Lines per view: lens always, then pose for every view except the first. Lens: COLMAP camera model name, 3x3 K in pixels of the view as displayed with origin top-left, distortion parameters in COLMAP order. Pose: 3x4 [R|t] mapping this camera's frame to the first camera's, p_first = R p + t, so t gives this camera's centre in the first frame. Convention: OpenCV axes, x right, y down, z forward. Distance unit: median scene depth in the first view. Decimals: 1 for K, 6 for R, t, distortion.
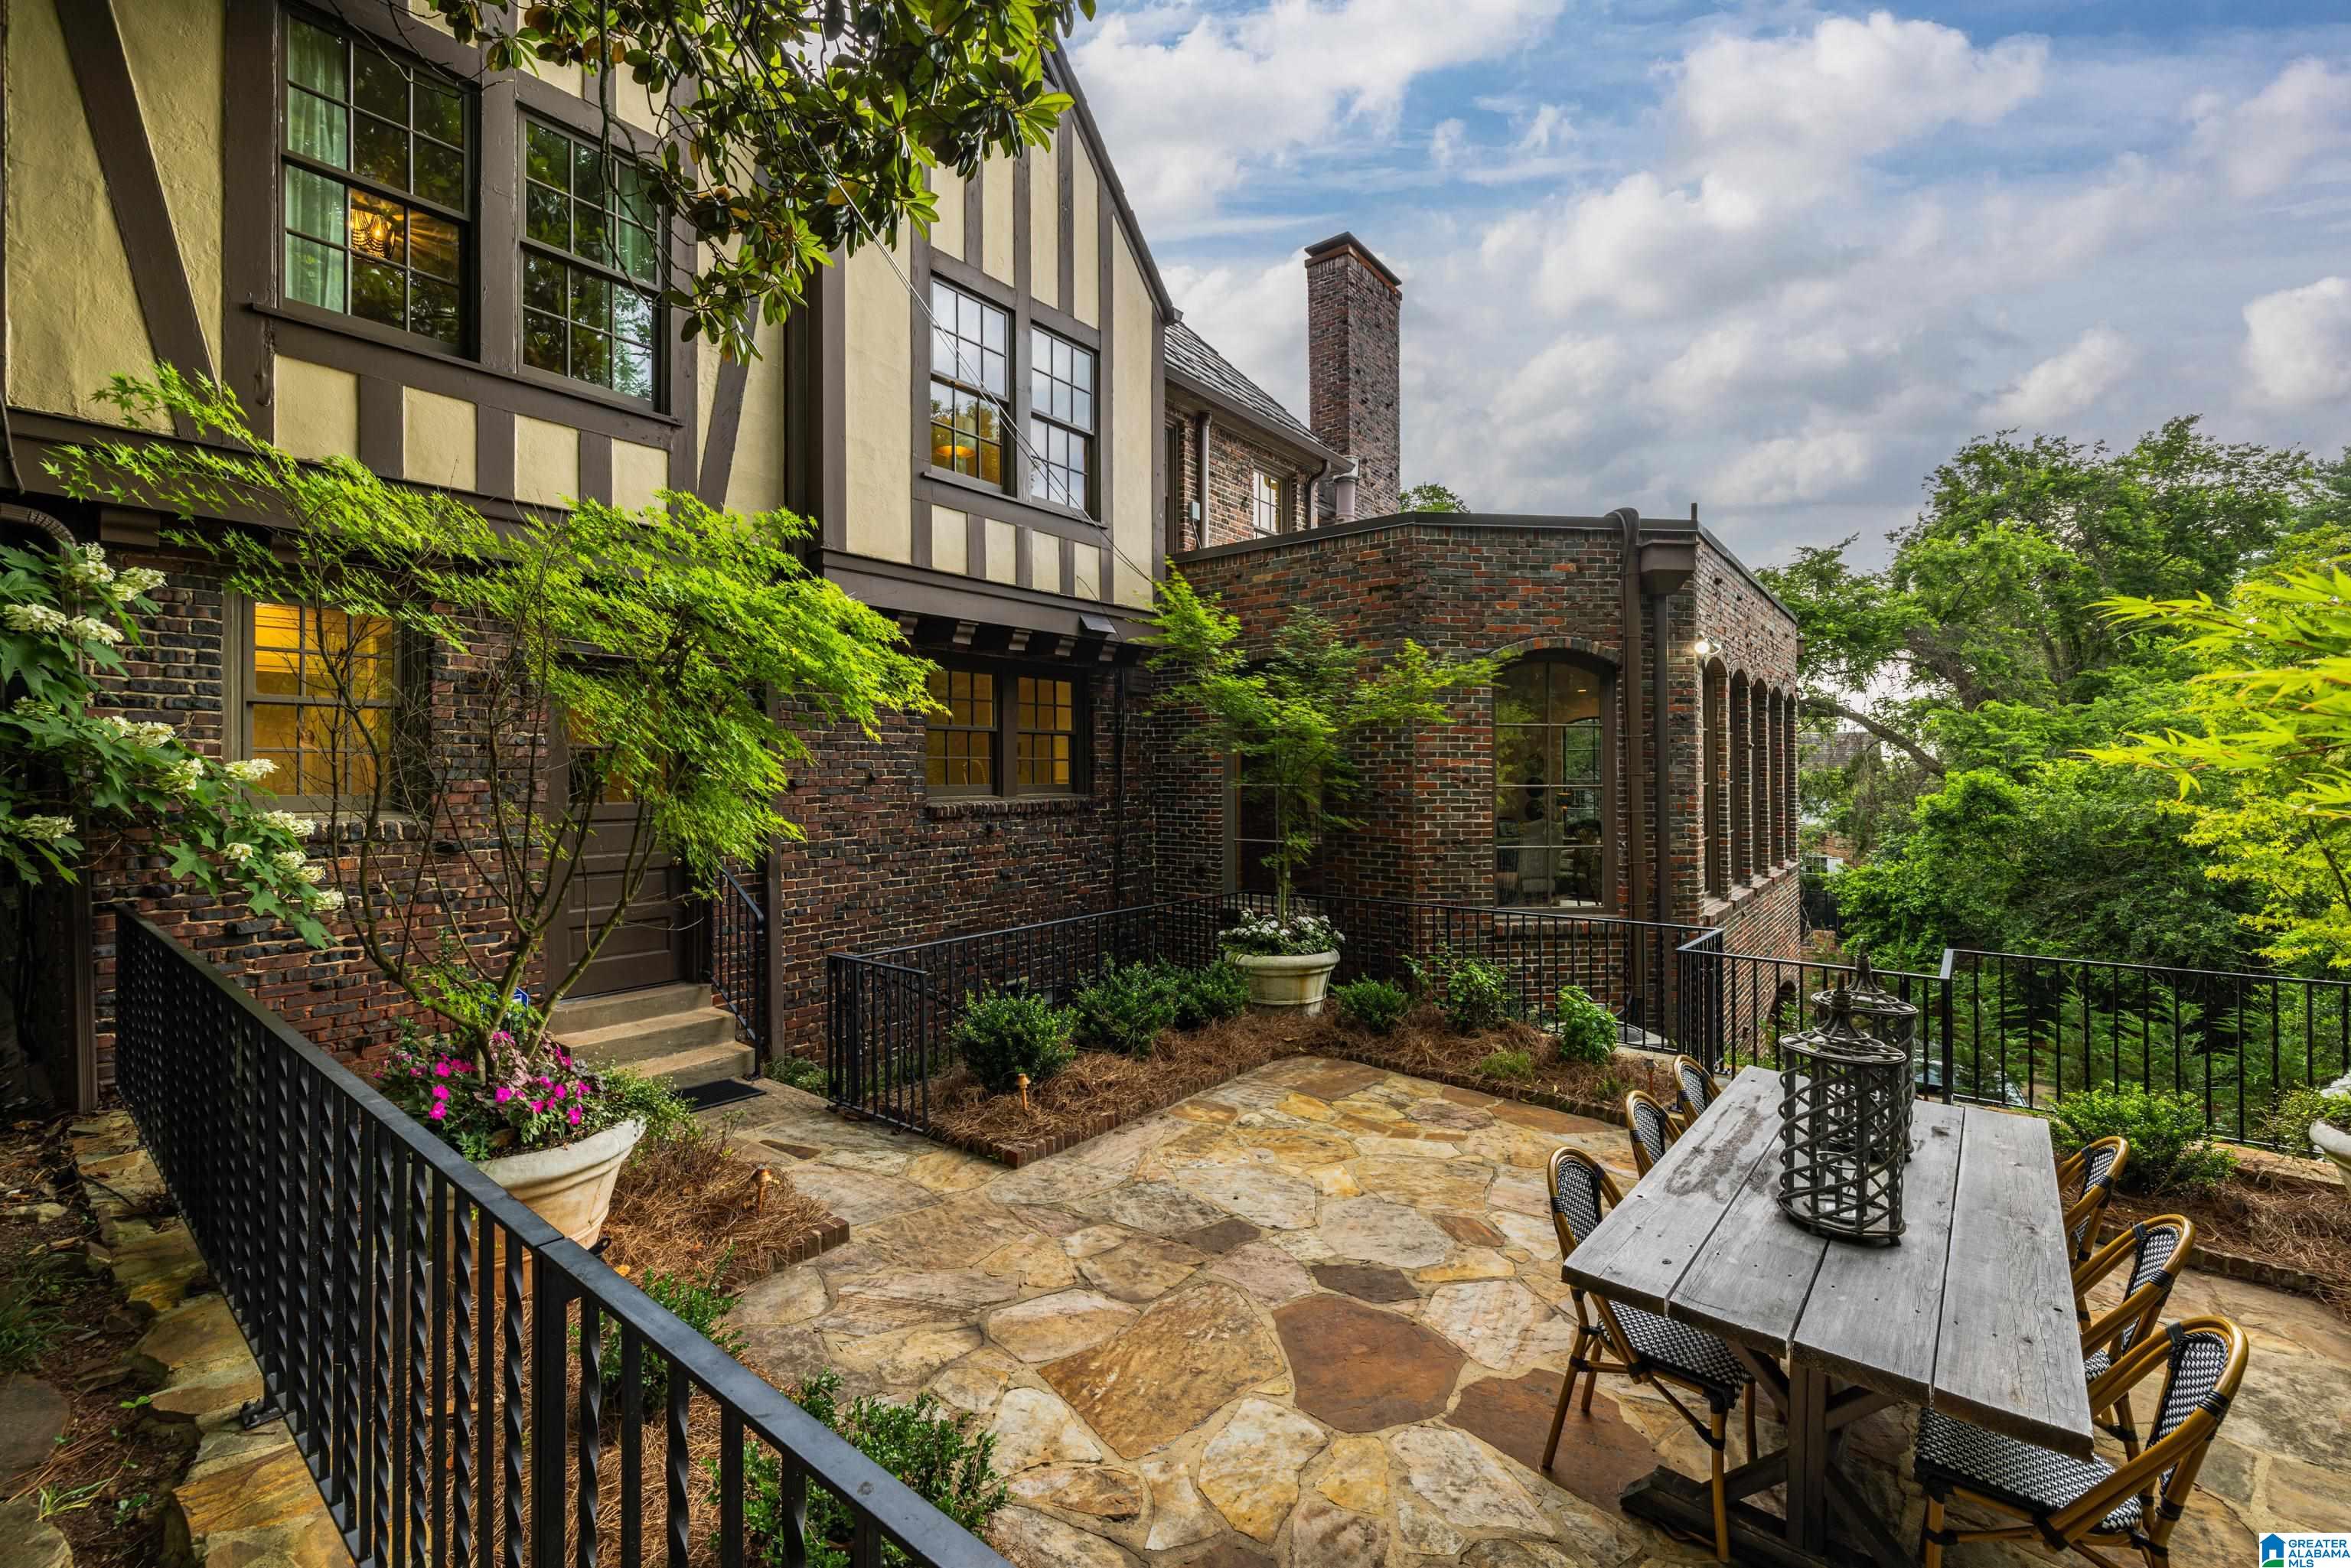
lens RADIAL K [[990.1, 0, 1160.1], [0, 990.1, 773.5], [0, 0, 1]] dist [-0.000252, 0.000207]
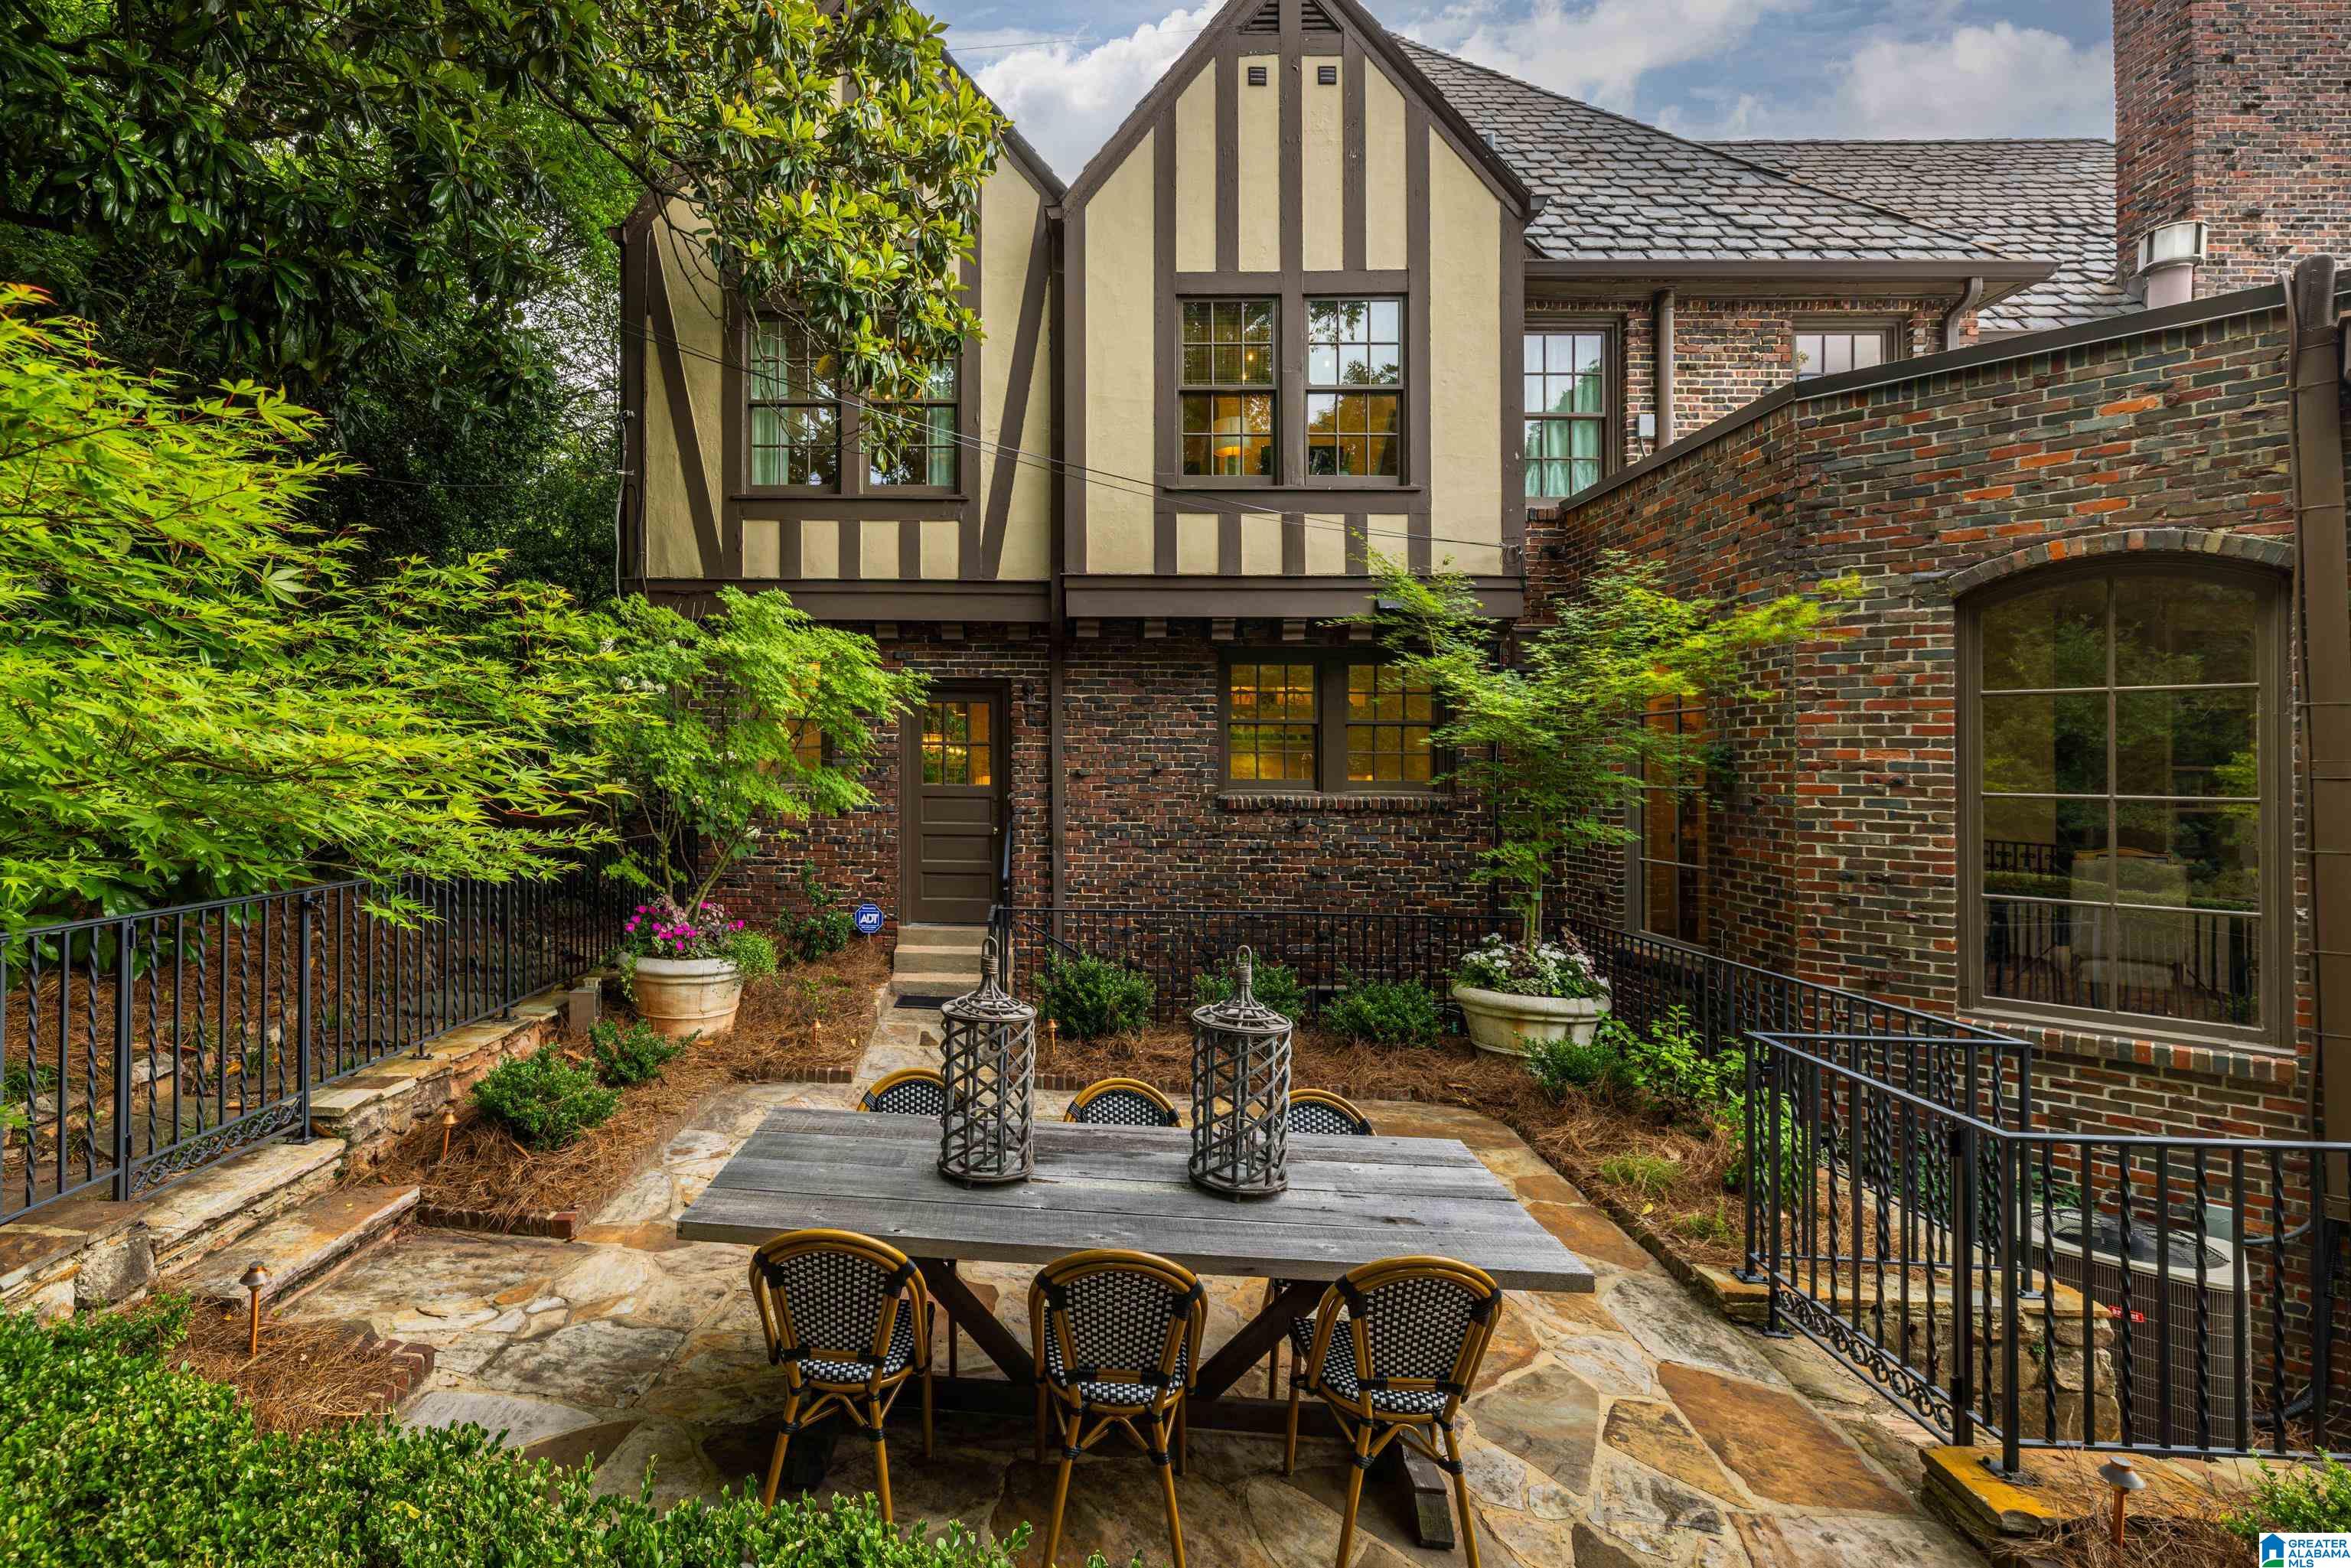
lens RADIAL K [[1146.3, 0, 984.2], [0, 1146.3, 775.7], [0, 0, 1]] dist [-0.000744, 0.000359]
pose [[0.577251, 0.013128, -0.816461, 0.627432], [-0.013282, 0.999889, 0.006687, 0.005425], [0.816459, 0.006984, 0.577361, 0.110310]]
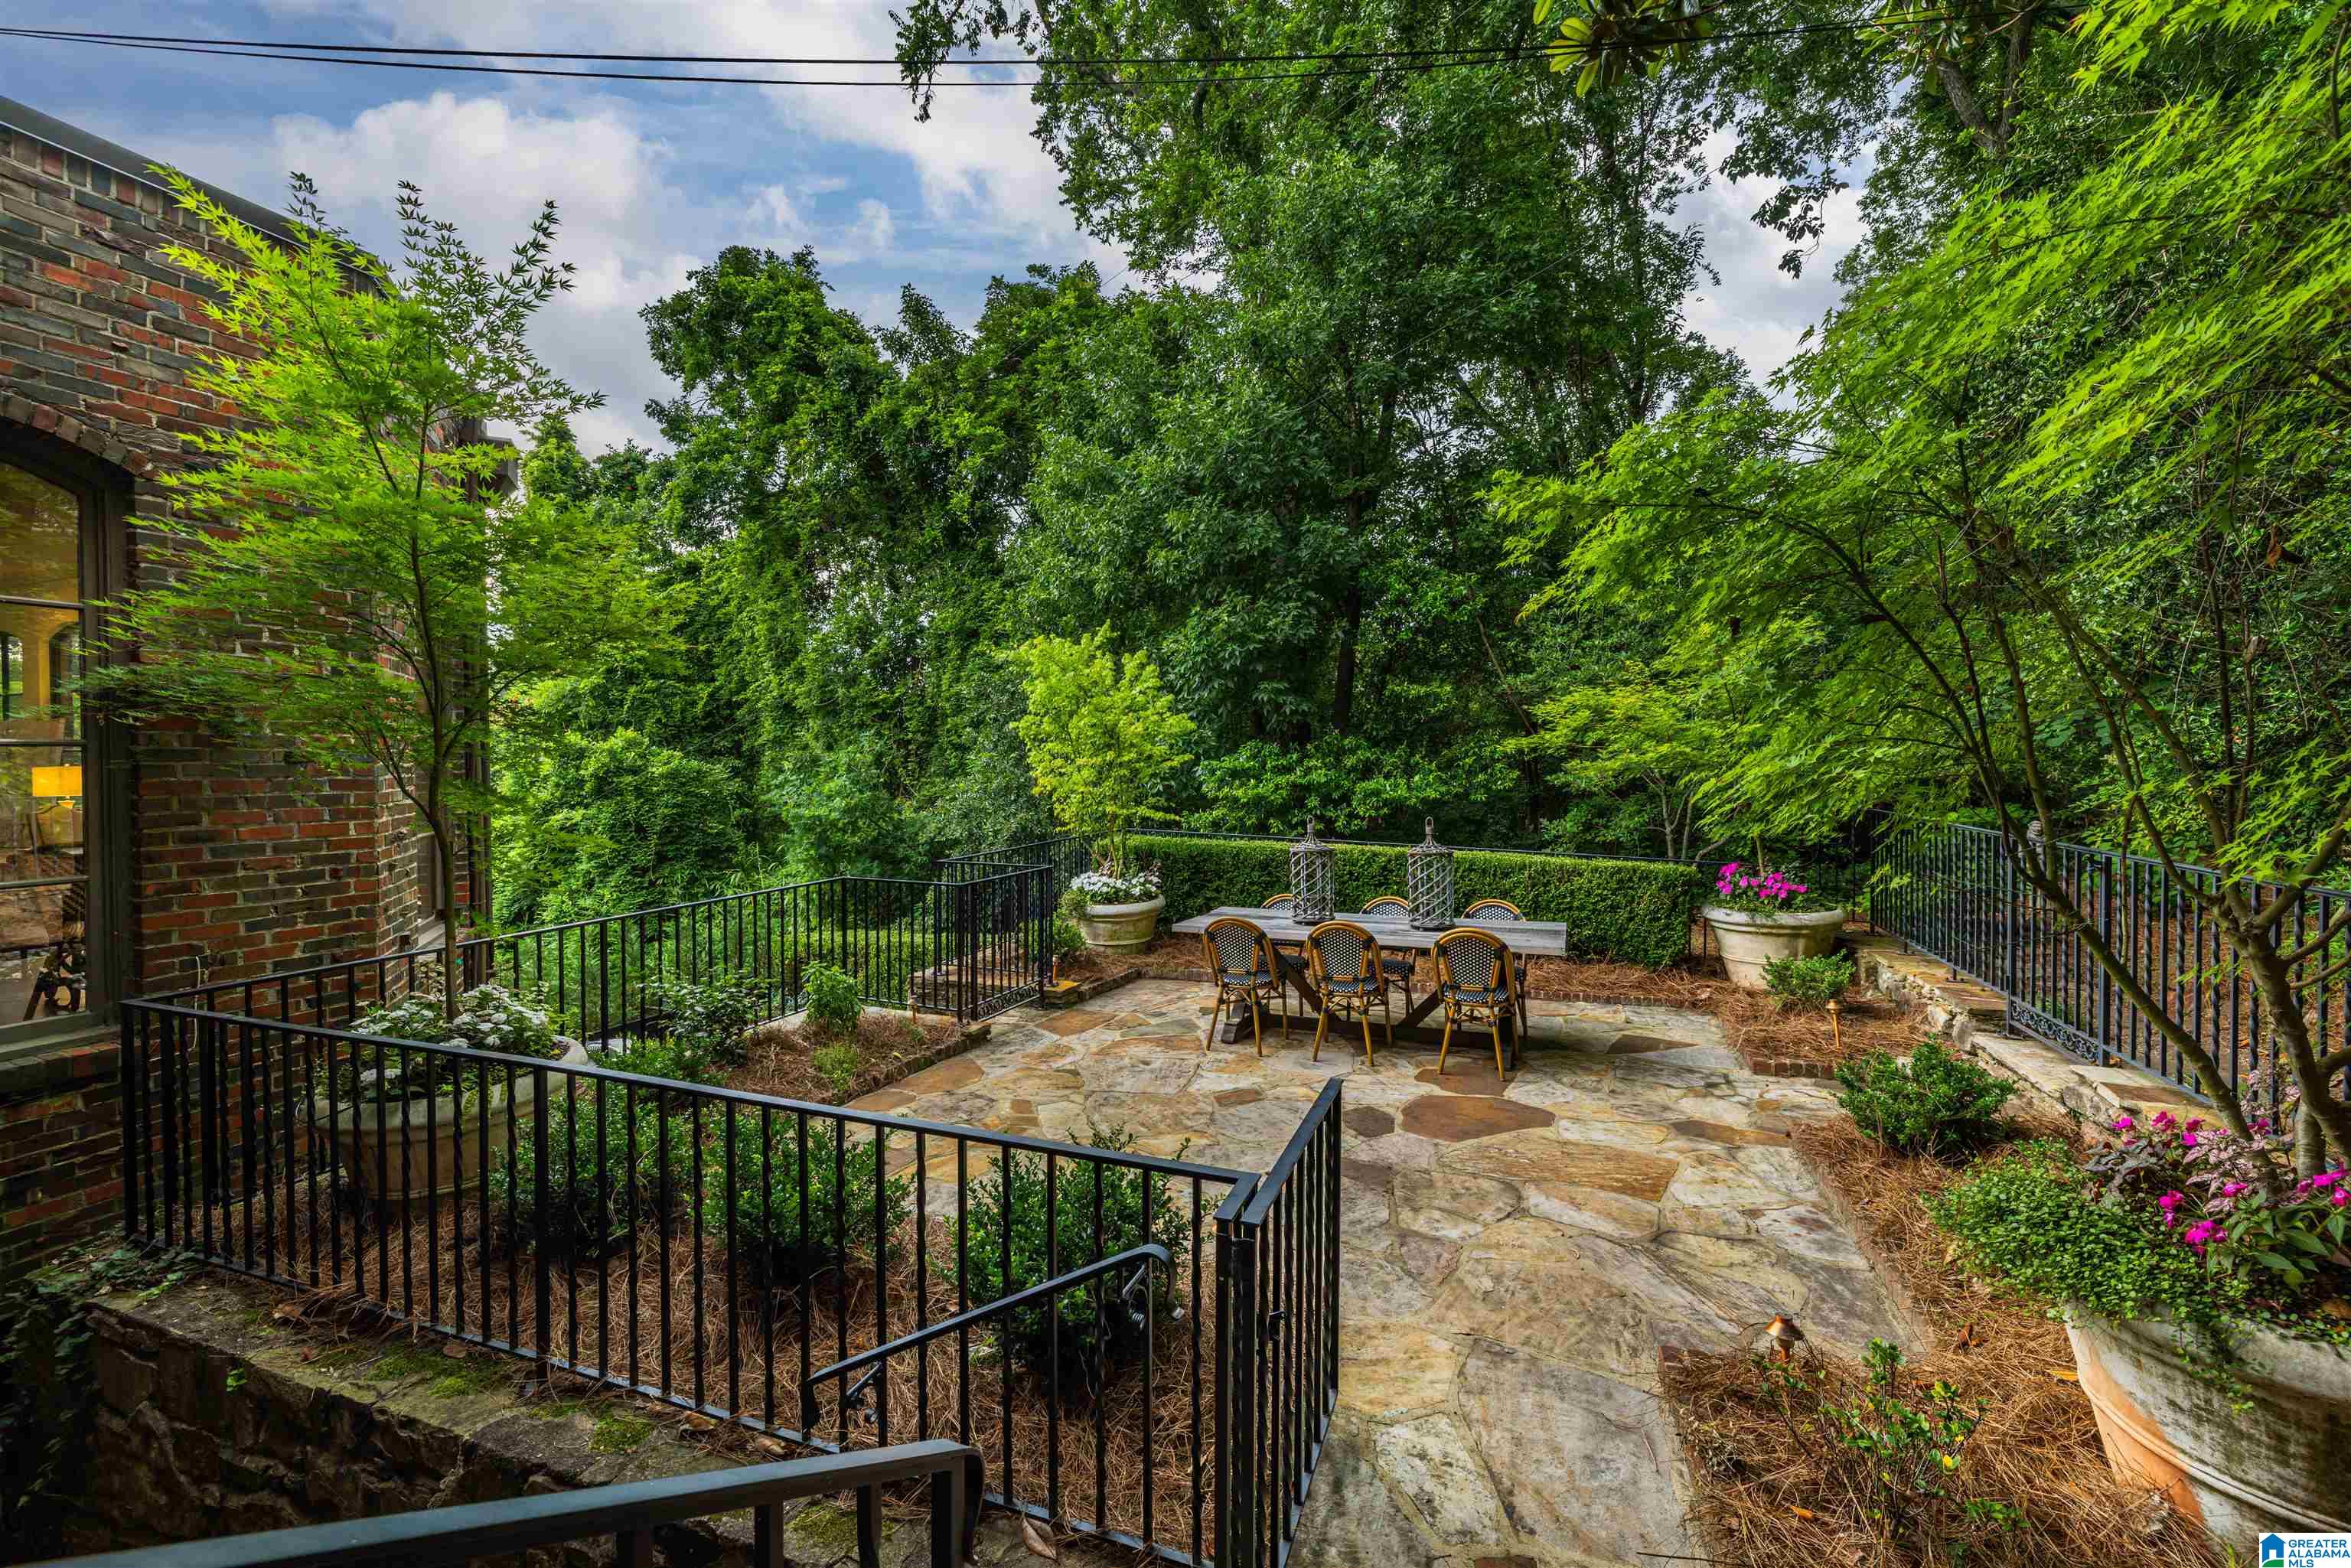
lens RADIAL K [[990.1, 0, 1160.1], [0, 990.1, 773.5], [0, 0, 1]] dist [-0.000252, 0.000207]
pose [[-0.303420, -0.014058, 0.952753, -0.460145], [0.003405, 0.999869, 0.015837, 0.024599], [-0.952851, 0.008050, -0.303332, 0.823701]]
